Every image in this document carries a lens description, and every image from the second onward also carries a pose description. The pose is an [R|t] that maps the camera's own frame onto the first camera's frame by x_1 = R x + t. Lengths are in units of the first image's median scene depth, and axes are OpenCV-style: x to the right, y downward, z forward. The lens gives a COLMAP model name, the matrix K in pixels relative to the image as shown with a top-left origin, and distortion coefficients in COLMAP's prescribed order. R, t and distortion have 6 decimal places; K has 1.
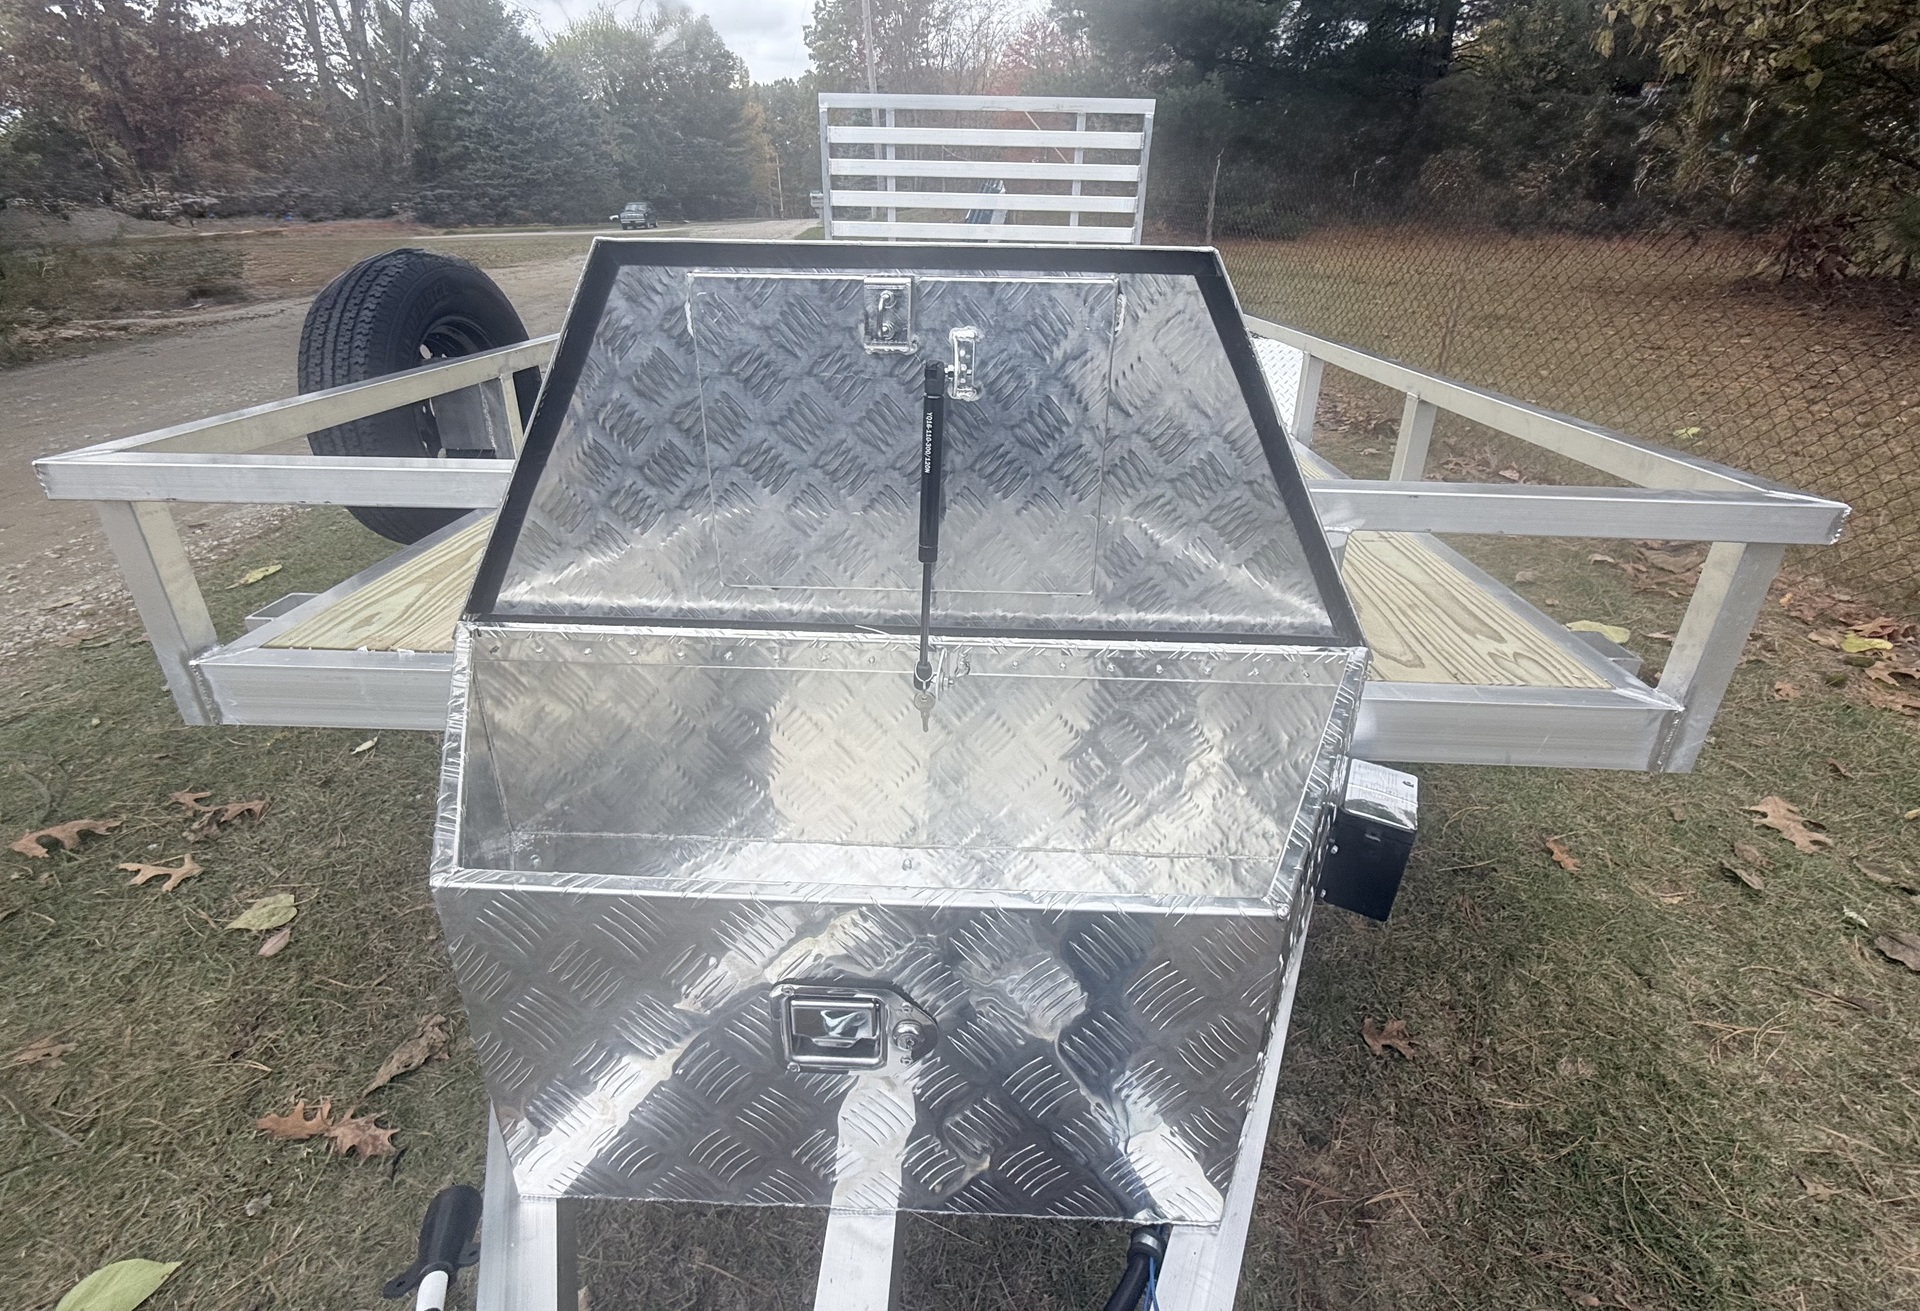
lens RADIAL K [[845.2, 0, 960.5], [0, 845.2, 584.3], [0, 0, 1]] dist [0.002539, -0.001148]
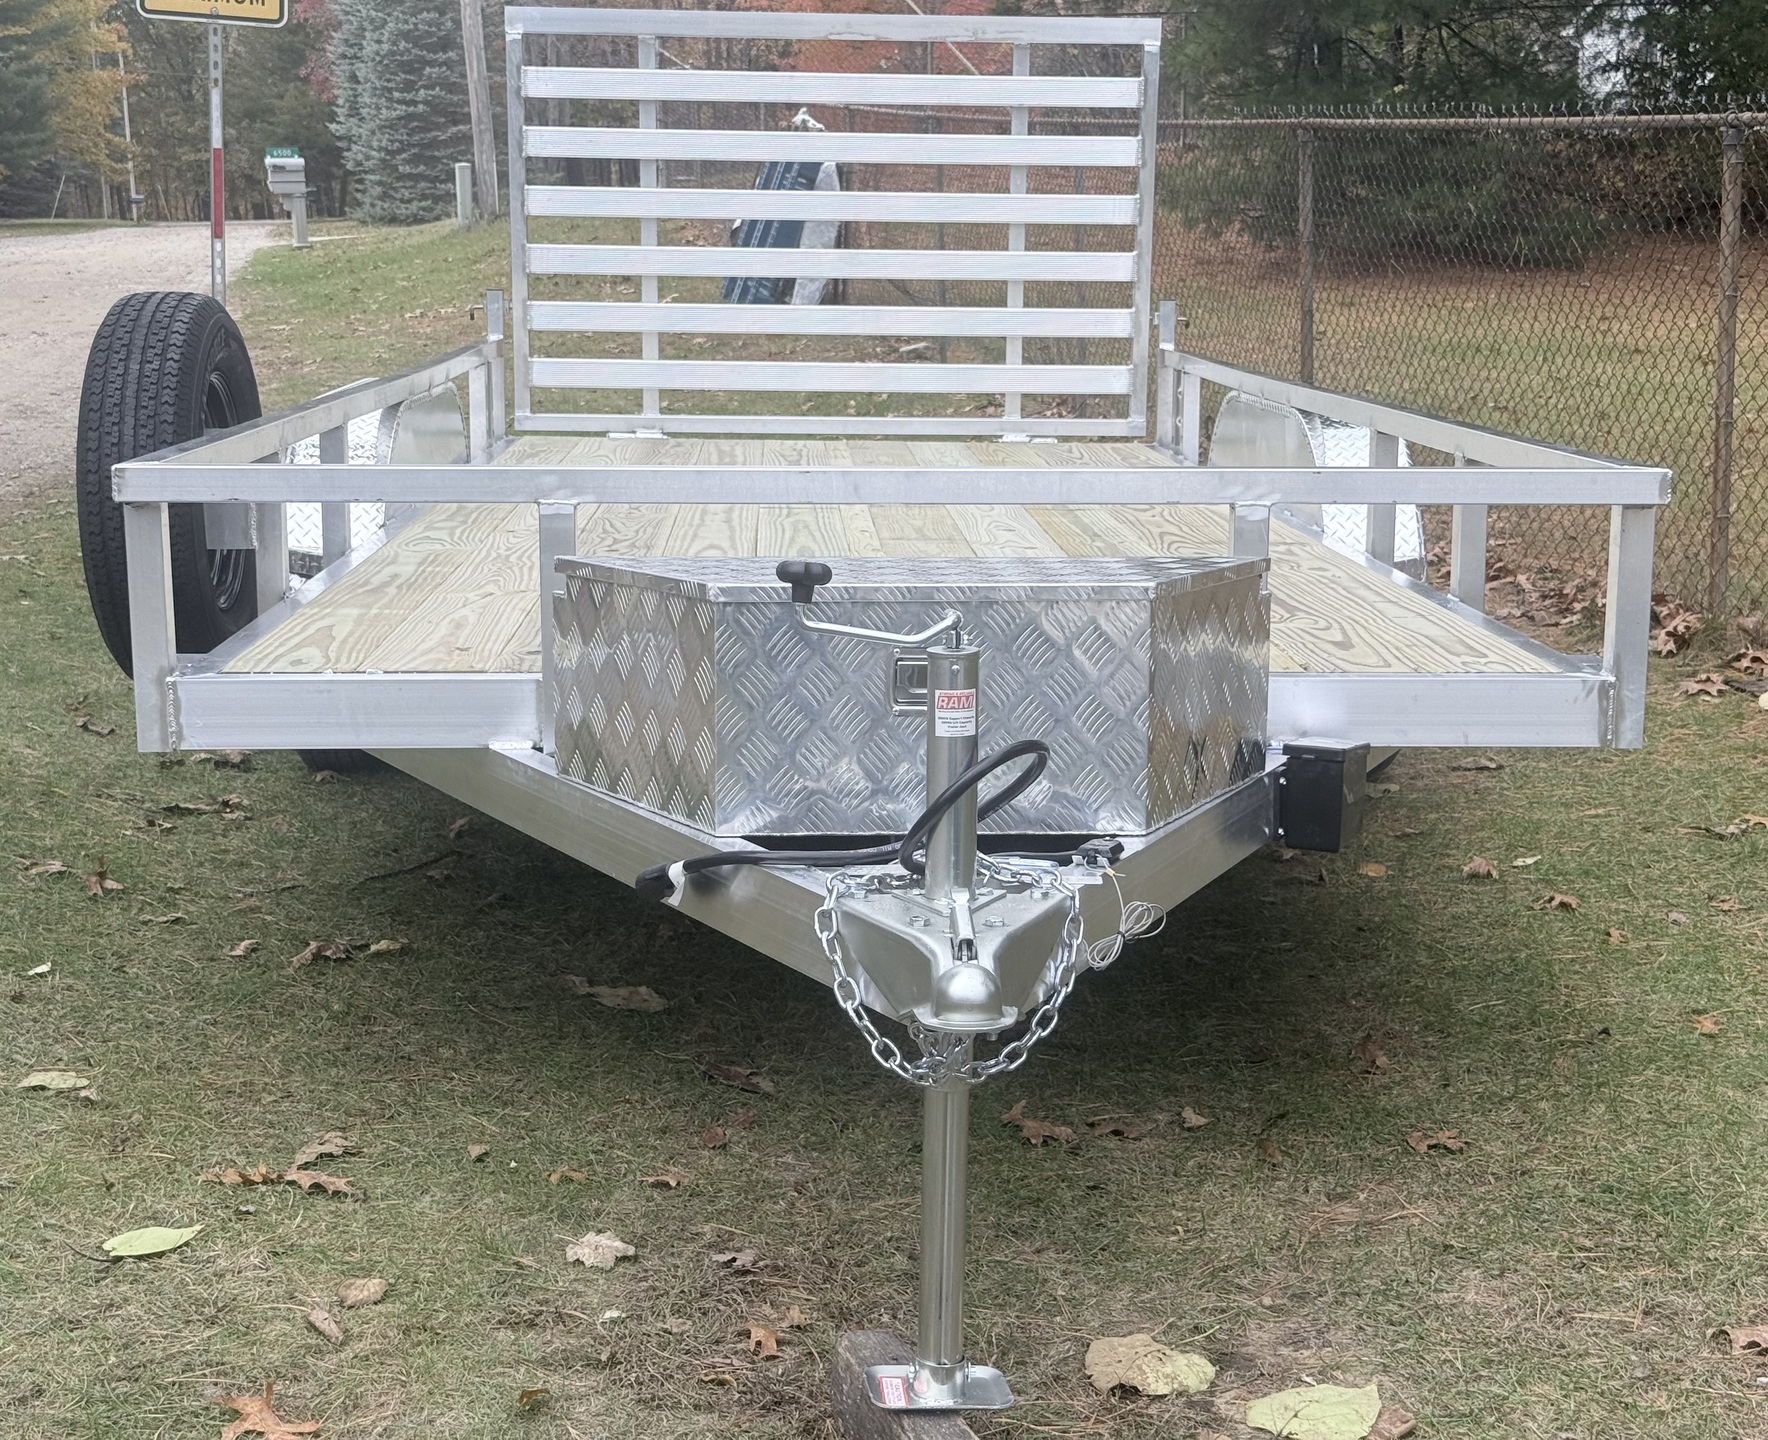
lens RADIAL K [[2762.2, 0, 888.8], [0, 2762.2, 723.7], [0, 0, 1]] dist [0.207395, 0.000000]
pose [[0.996701, -0.021498, 0.078267, -0.081068], [0.038712, 0.973452, -0.225593, 0.230448], [-0.071339, 0.227878, 0.971073, -0.563409]]
